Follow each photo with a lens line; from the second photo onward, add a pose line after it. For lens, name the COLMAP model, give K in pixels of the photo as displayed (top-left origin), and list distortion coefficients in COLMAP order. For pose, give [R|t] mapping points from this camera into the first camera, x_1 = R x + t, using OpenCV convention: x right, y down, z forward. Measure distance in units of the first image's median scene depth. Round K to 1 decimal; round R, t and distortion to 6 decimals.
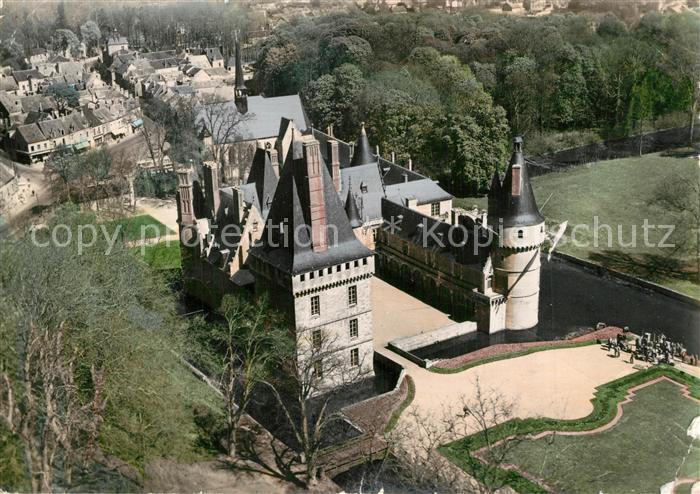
lens RADIAL K [[1000.3, 0, 350.0], [0, 1000.3, 247.0], [0, 0, 1]] dist [-0.014855, -0.019997]
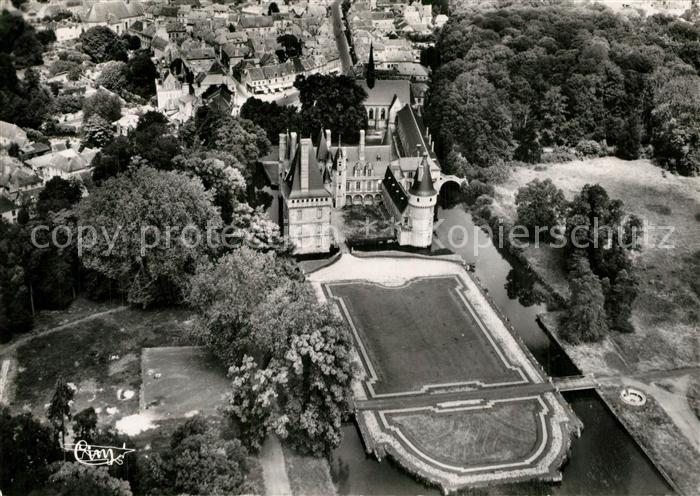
lens RADIAL K [[1000.3, 0, 350.0], [0, 1000.3, 248.0], [0, 0, 1]] dist [-0.014855, -0.019997]
pose [[0.941212, 0.201255, -0.271324, 0.656666], [-0.169438, 0.976079, 0.136237, -0.182338], [0.292252, -0.082255, 0.952797, -1.044655]]
